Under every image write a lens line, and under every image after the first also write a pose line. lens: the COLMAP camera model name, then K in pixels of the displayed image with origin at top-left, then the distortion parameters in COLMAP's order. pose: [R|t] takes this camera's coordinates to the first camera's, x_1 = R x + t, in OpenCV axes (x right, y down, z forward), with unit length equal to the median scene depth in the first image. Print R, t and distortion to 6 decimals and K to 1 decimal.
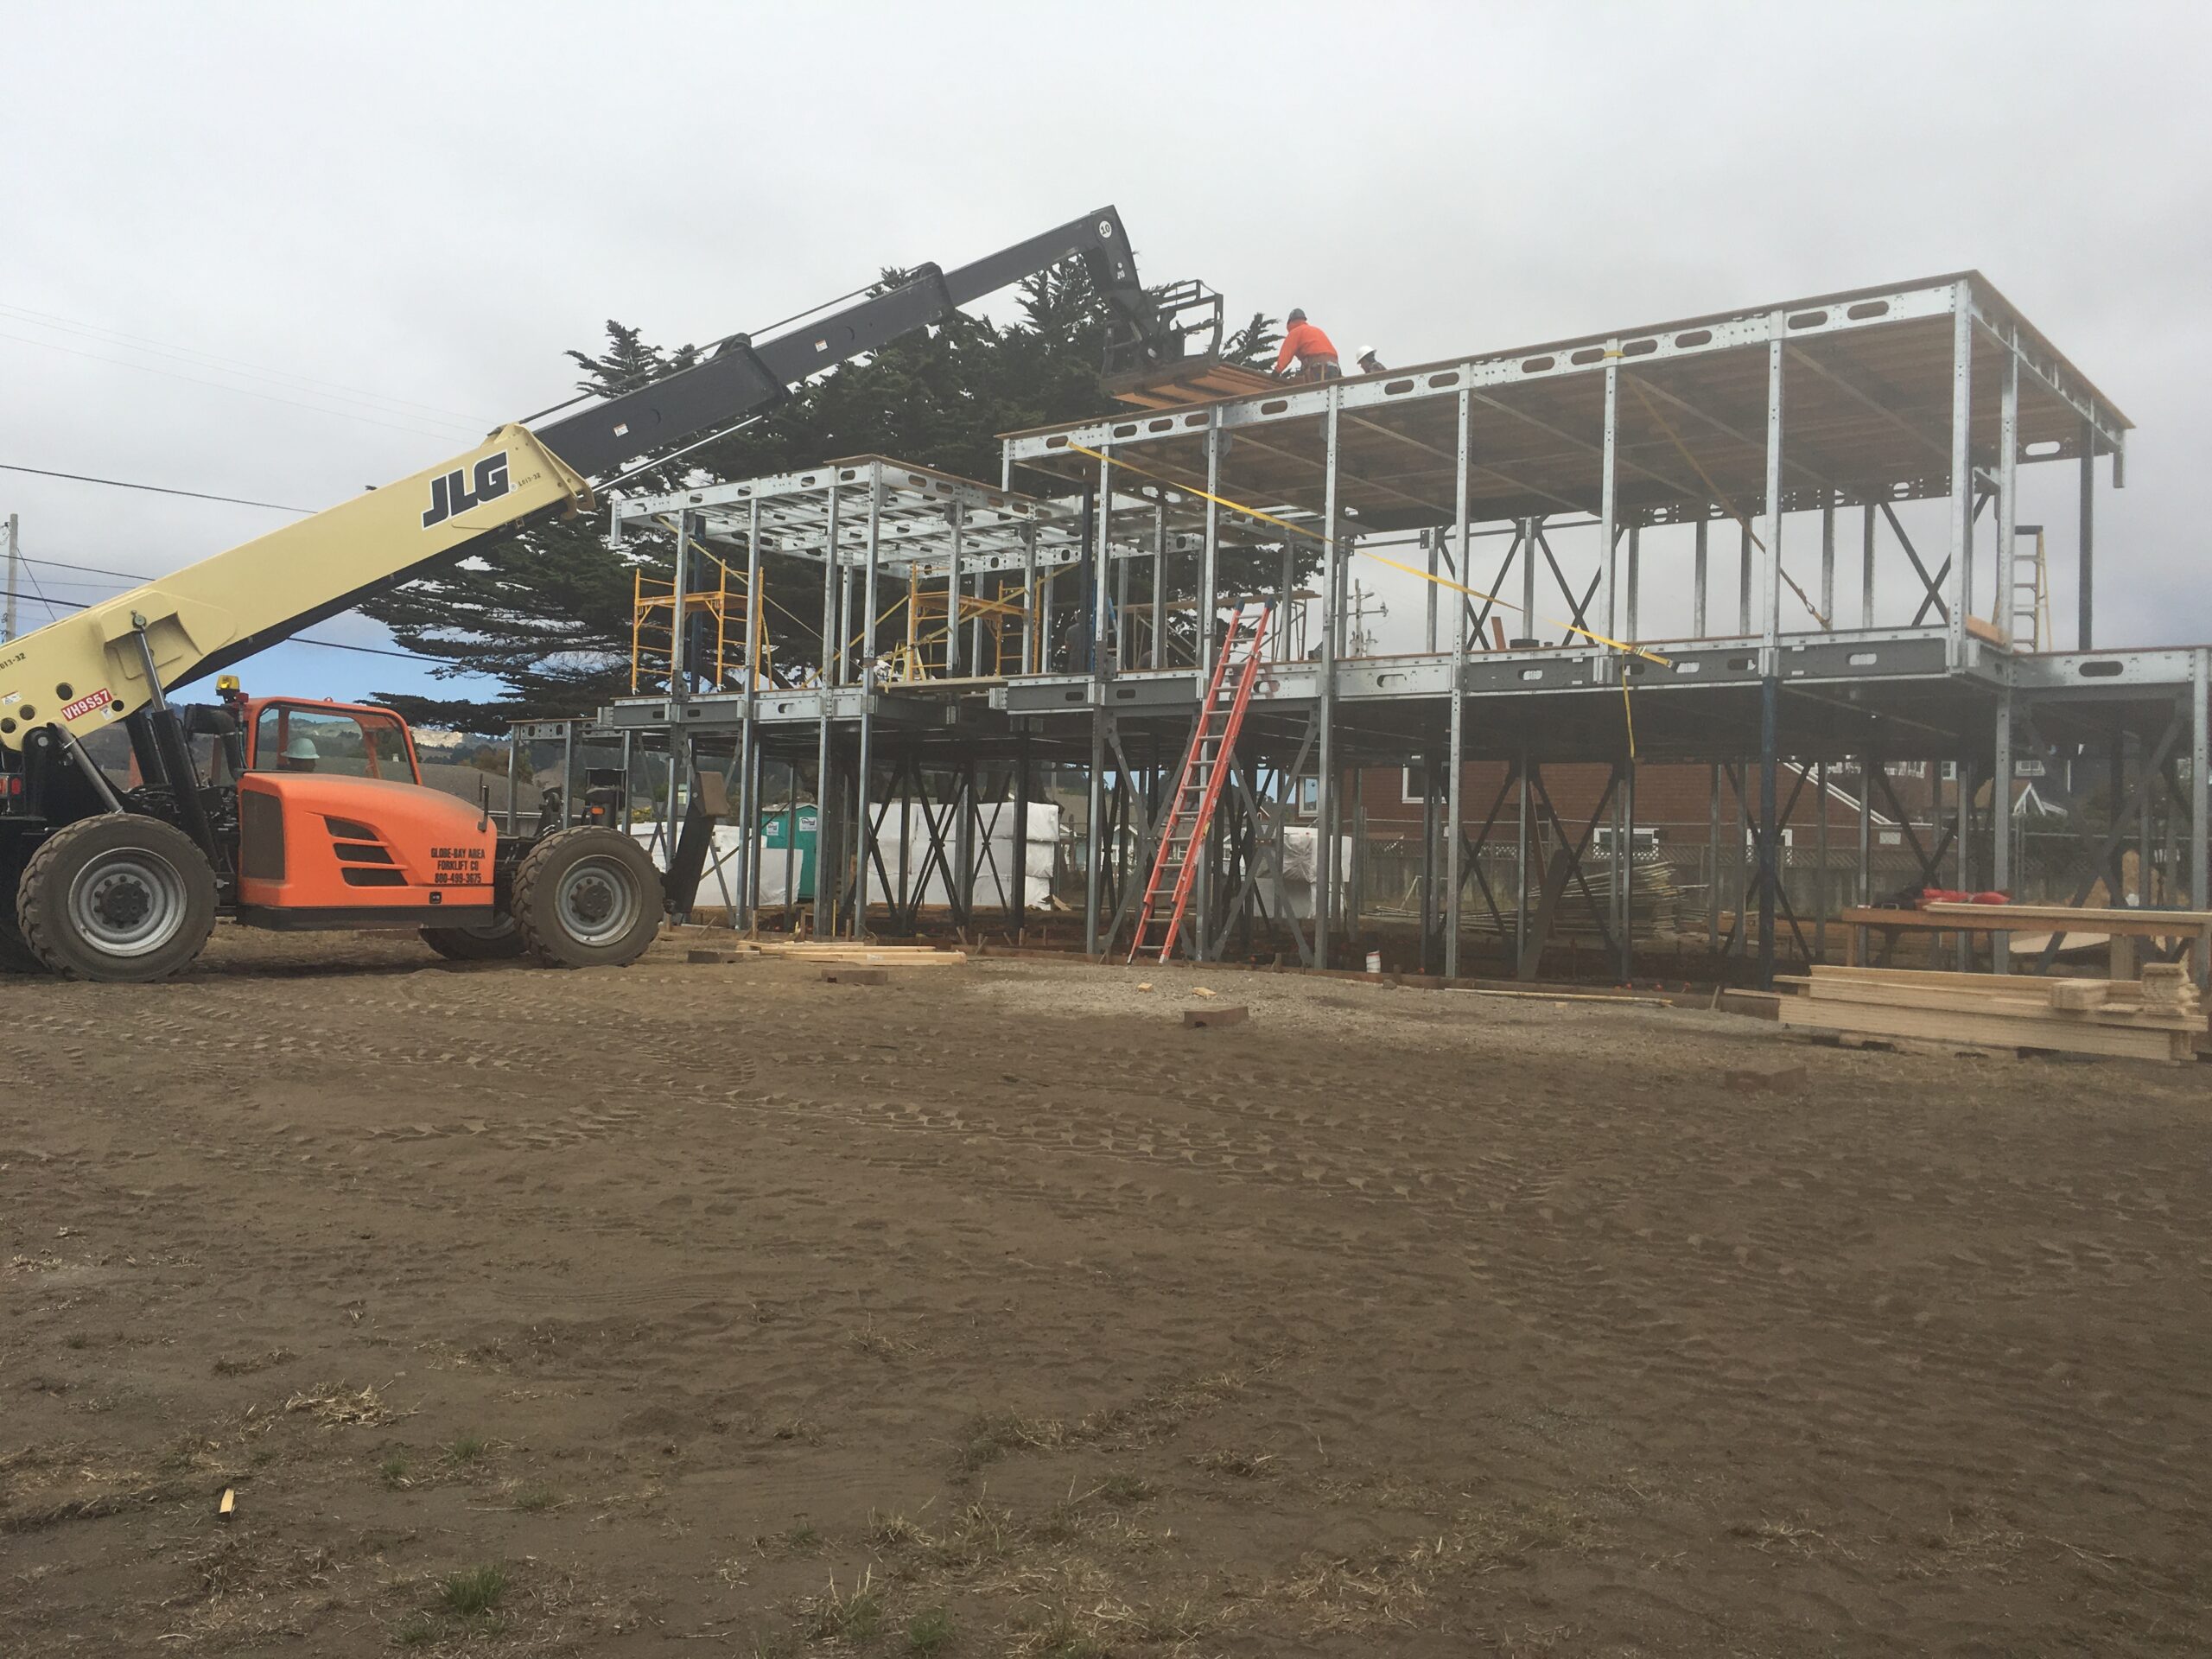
lens RADIAL K [[1856.3, 0, 1105.3], [0, 1856.3, 866.5], [0, 0, 1]] dist [0.007206, -0.004910]
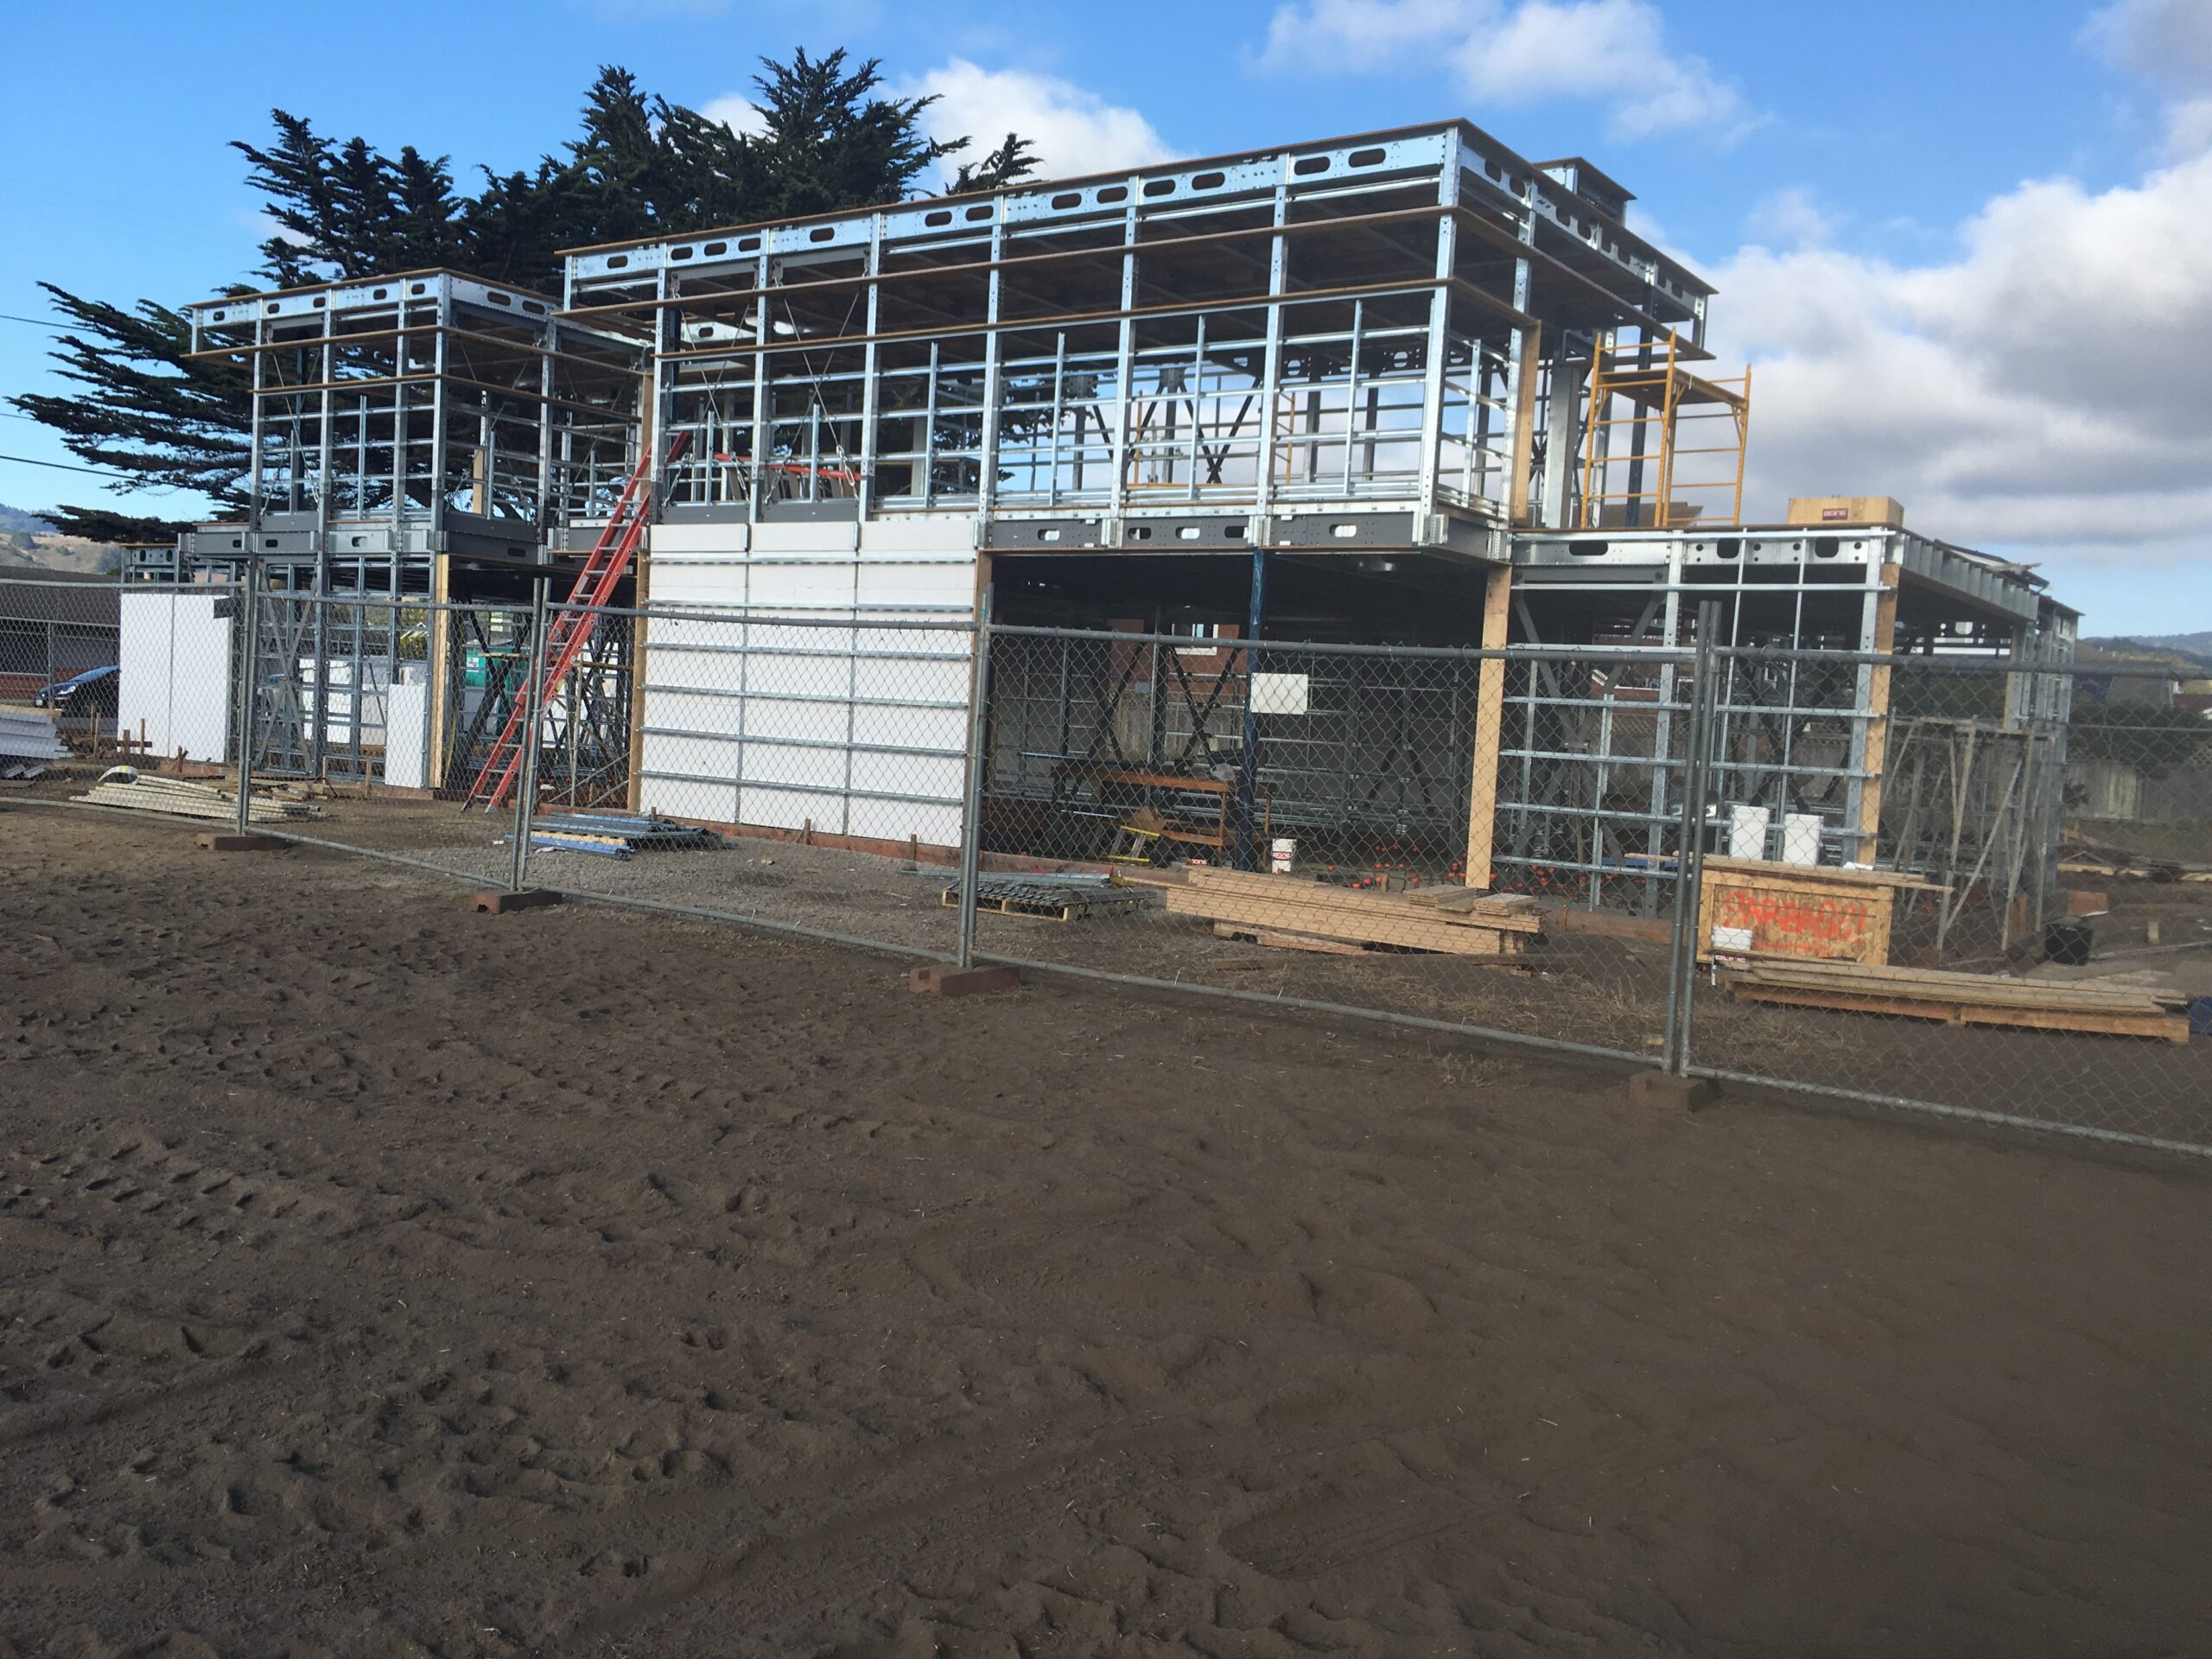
lens RADIAL K [[1891.2, 0, 1106.0], [0, 1891.2, 829.5], [0, 0, 1]] dist [0.098966, -0.233547]
pose [[0.997315, 0.021238, 0.070089, 0.158625], [-0.025534, 0.997812, 0.060986, -0.010162], [-0.068641, -0.062612, 0.995675, 0.015290]]
